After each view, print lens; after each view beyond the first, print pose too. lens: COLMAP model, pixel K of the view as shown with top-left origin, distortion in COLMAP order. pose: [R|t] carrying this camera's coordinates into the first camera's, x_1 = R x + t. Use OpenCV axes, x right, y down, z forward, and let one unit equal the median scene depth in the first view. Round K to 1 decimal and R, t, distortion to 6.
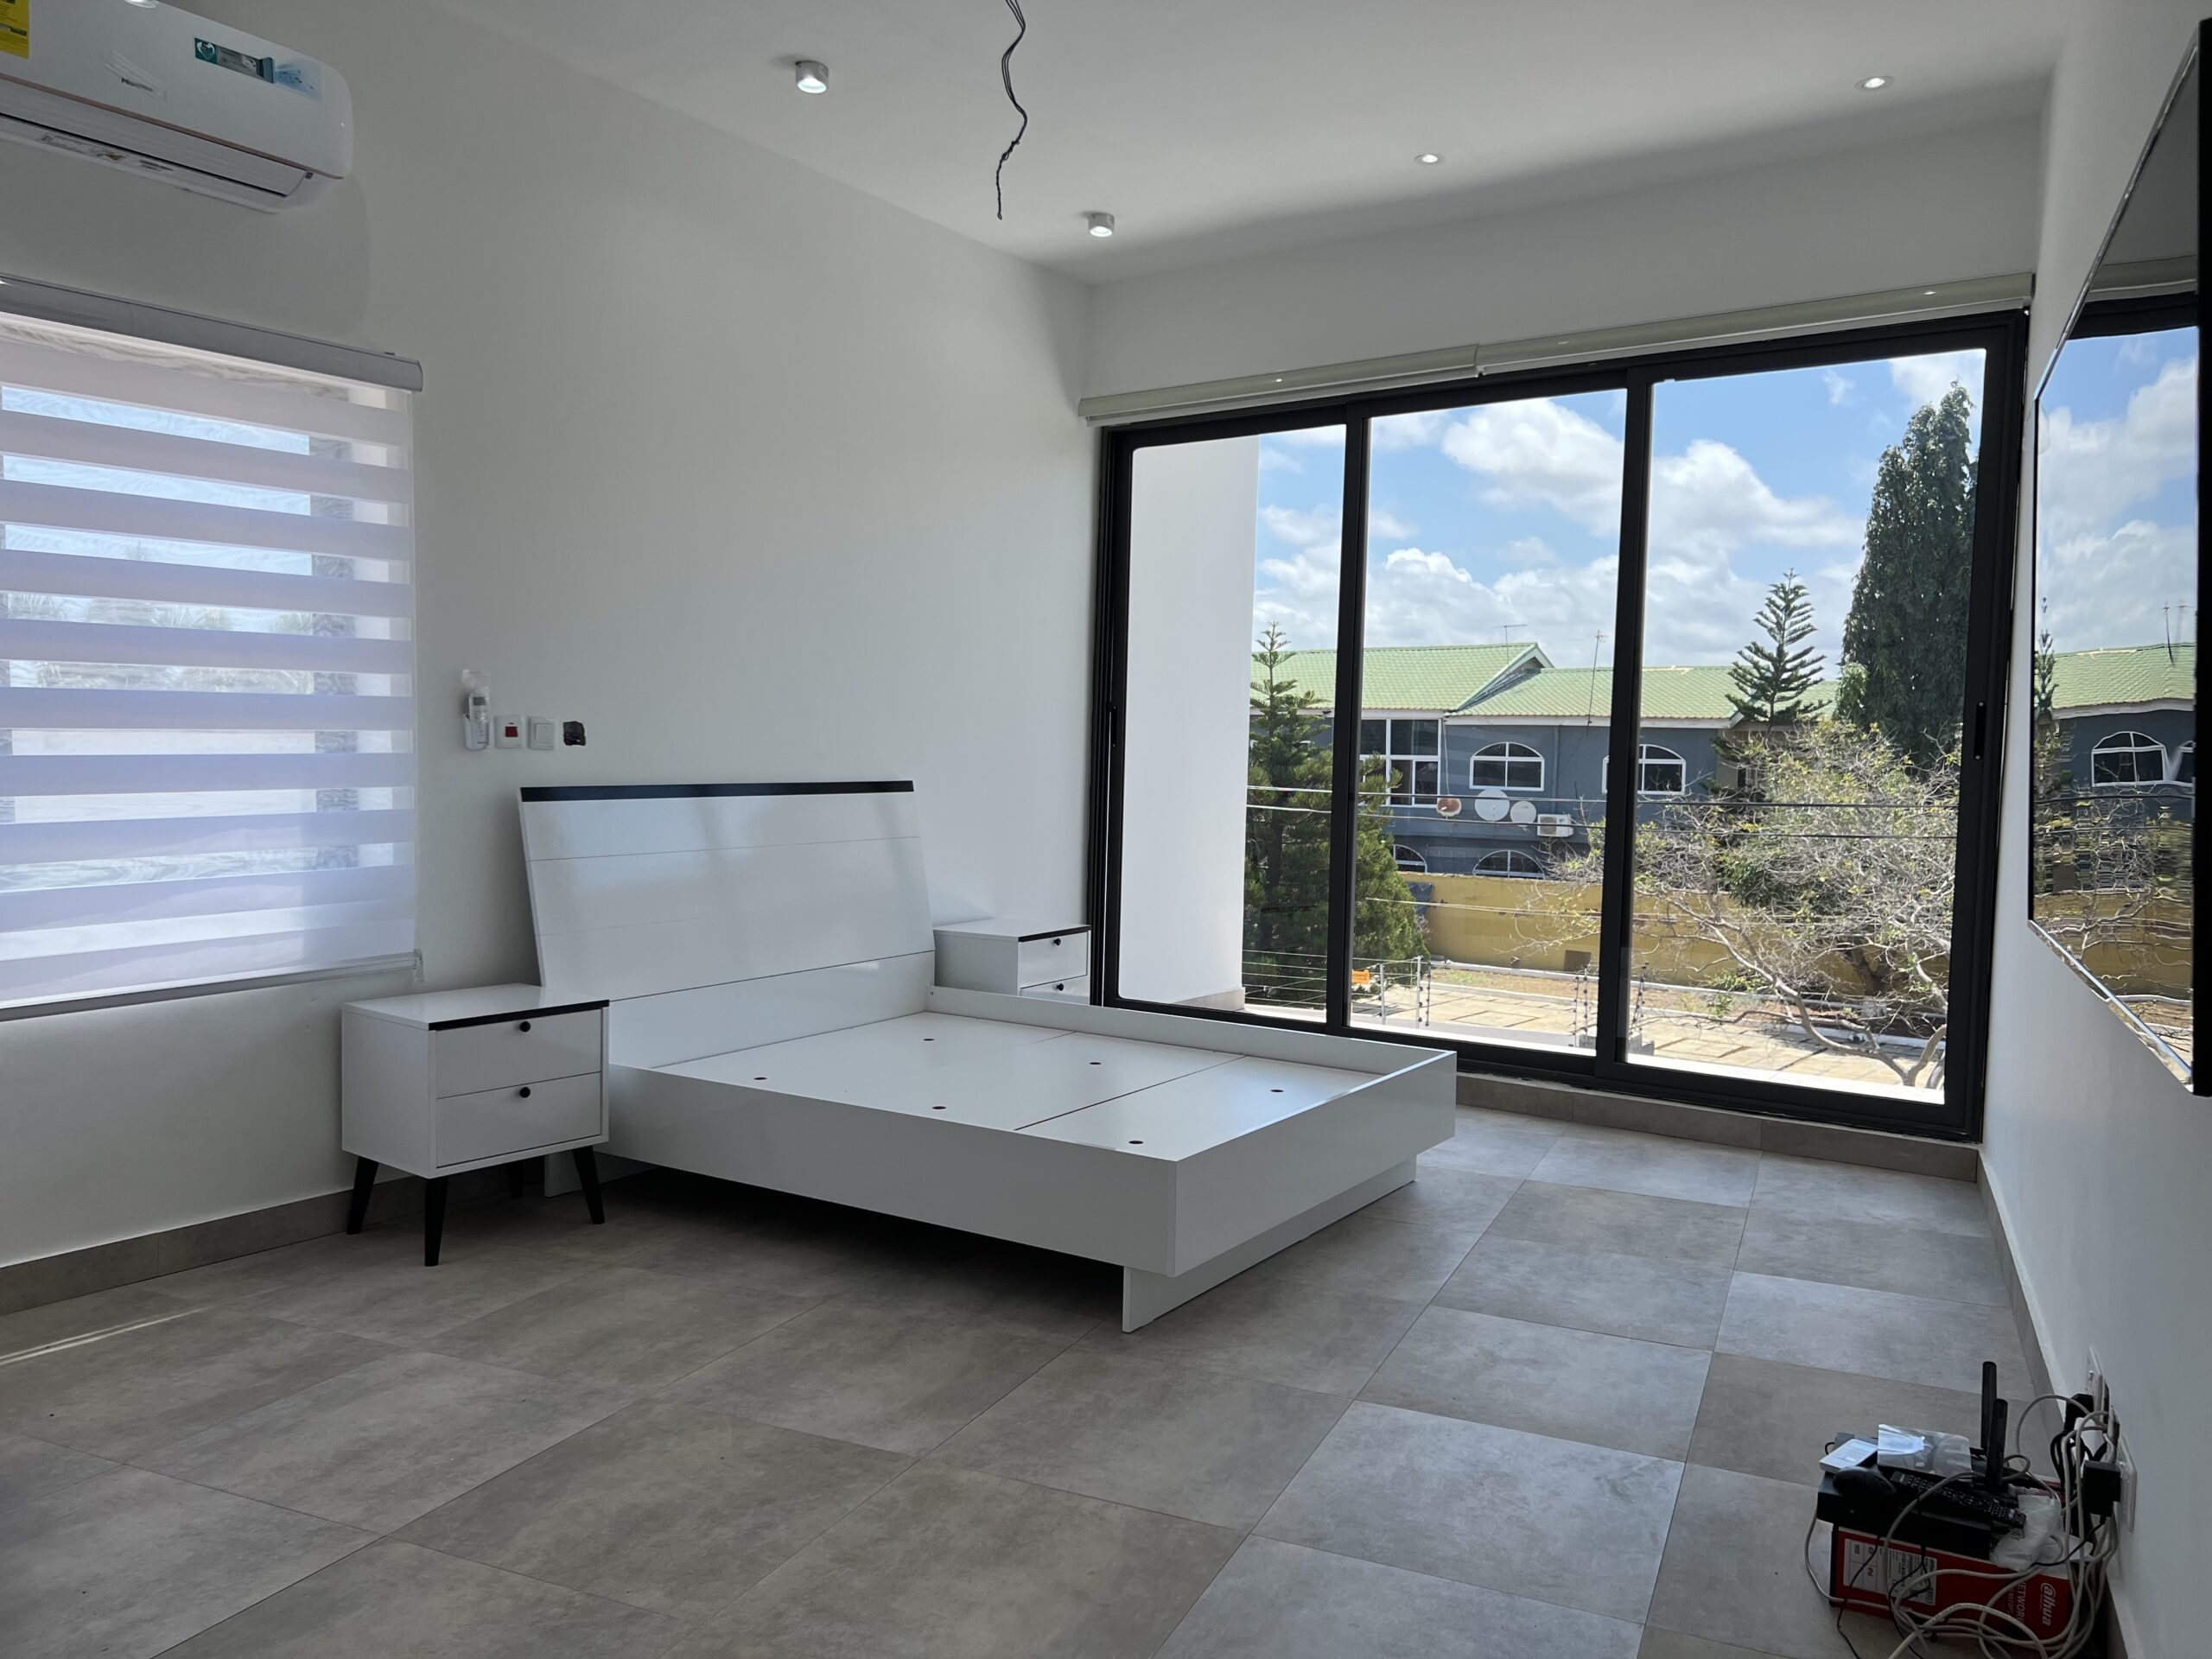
lens RADIAL K [[1665.7, 0, 1096.6], [0, 1665.7, 834.2], [0, 0, 1]] dist [0.055968, -0.059012]
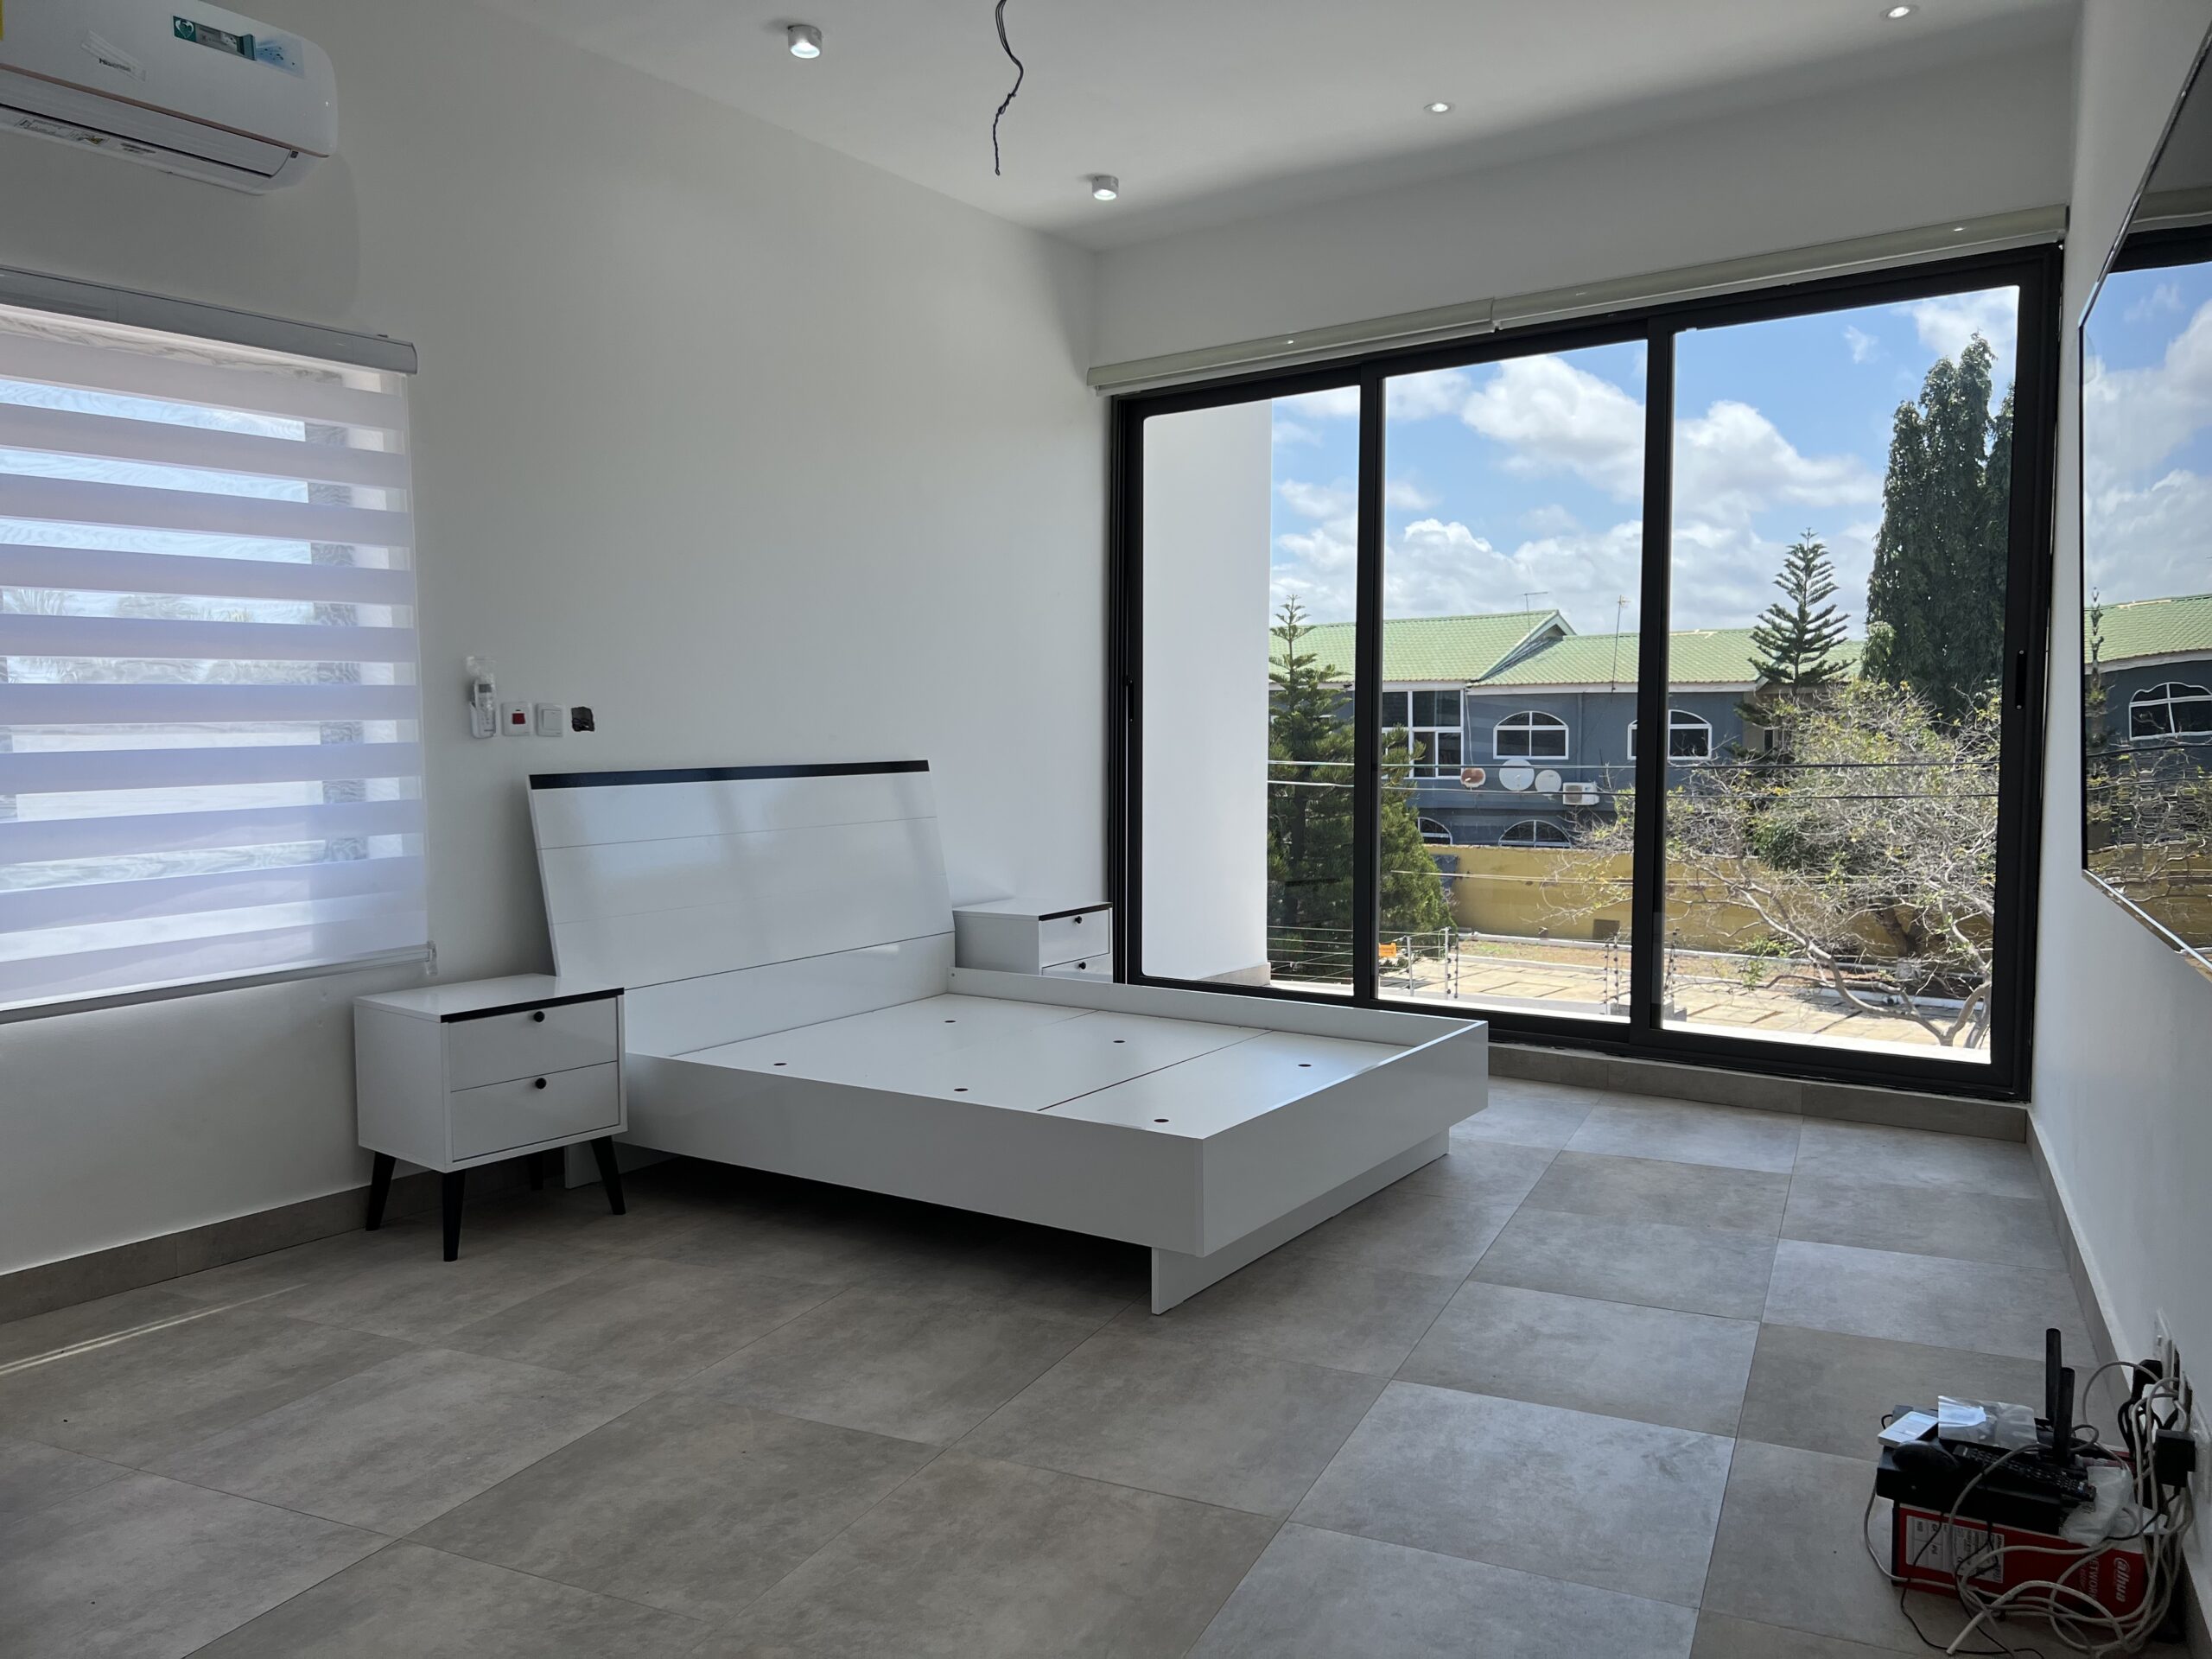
lens RADIAL K [[1665.7, 0, 1095.2], [0, 1665.7, 830.8], [0, 0, 1]] dist [0.055968, -0.059012]
pose [[0.999594, -0.024294, -0.014920, 0.003488], [0.024432, 0.999659, 0.009164, 0.004785], [0.014693, -0.009524, 0.999847, 0.022686]]
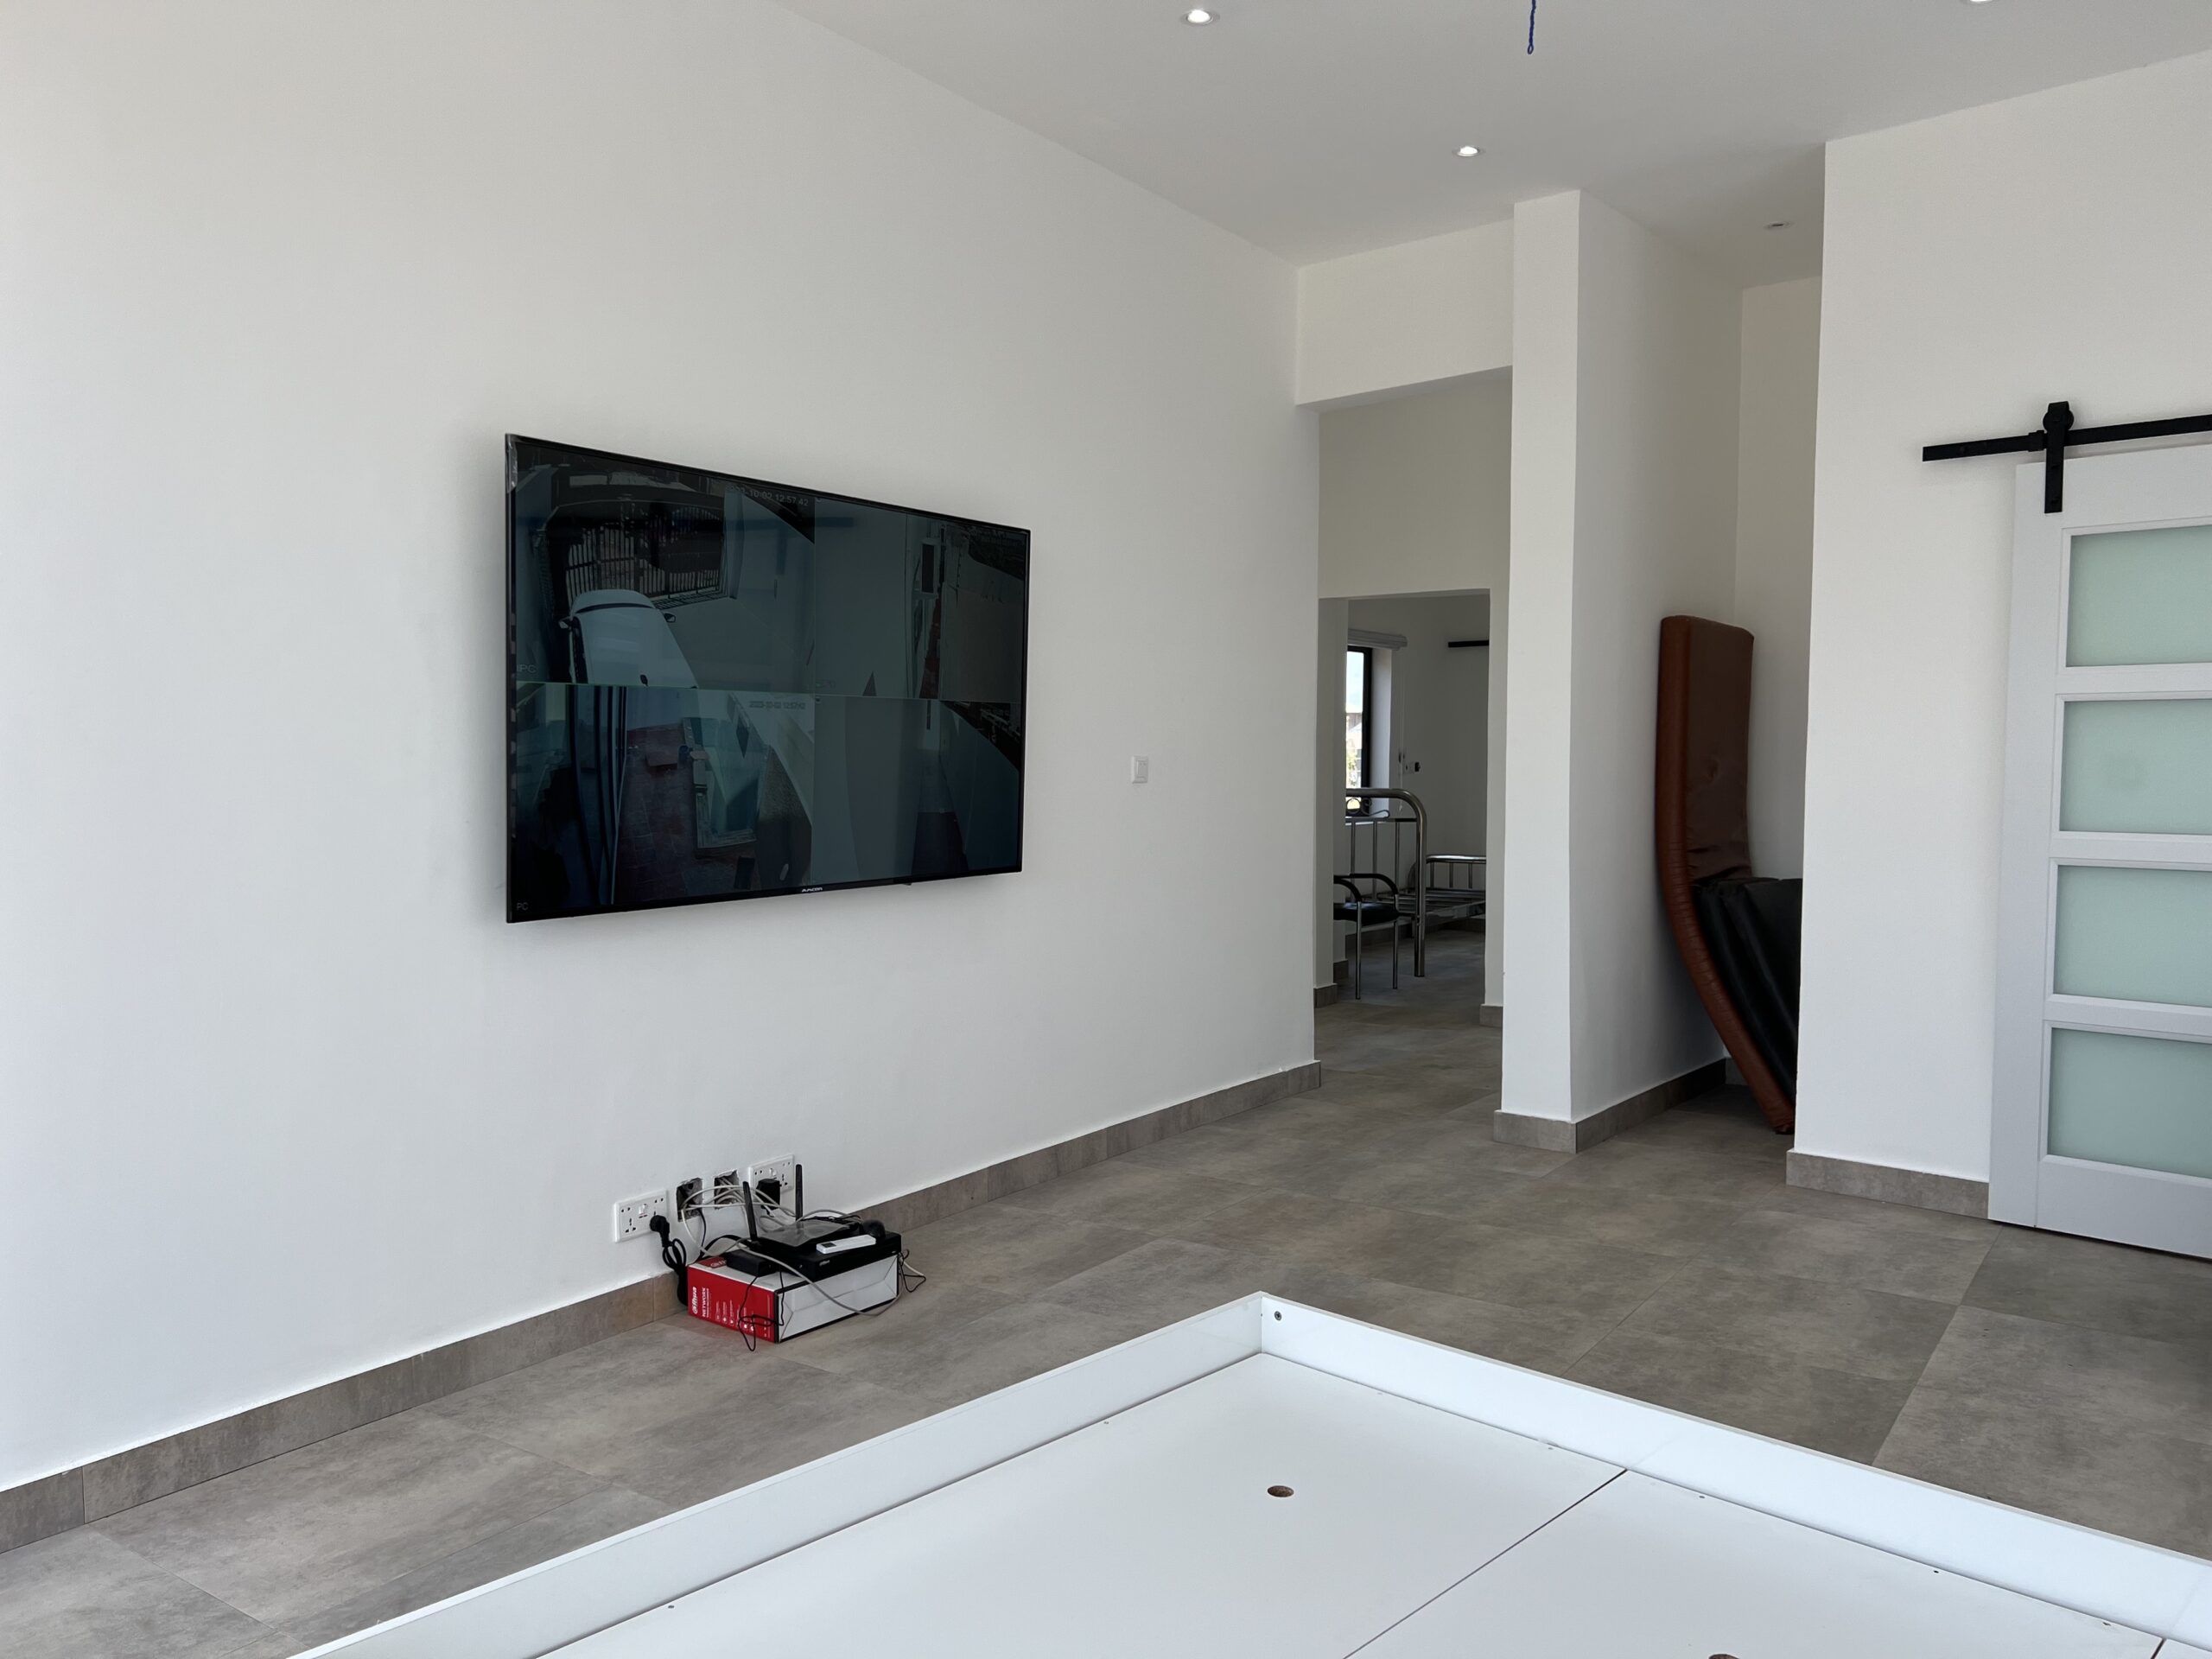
lens RADIAL K [[1665.7, 0, 1097.3], [0, 1665.7, 848.0], [0, 0, 1]] dist [0.055968, -0.059012]
pose [[-0.984536, -0.028220, 0.172896, -0.007581], [-0.009072, 0.993829, 0.110550, -0.094307], [-0.174948, 0.107272, -0.978716, 1.601088]]
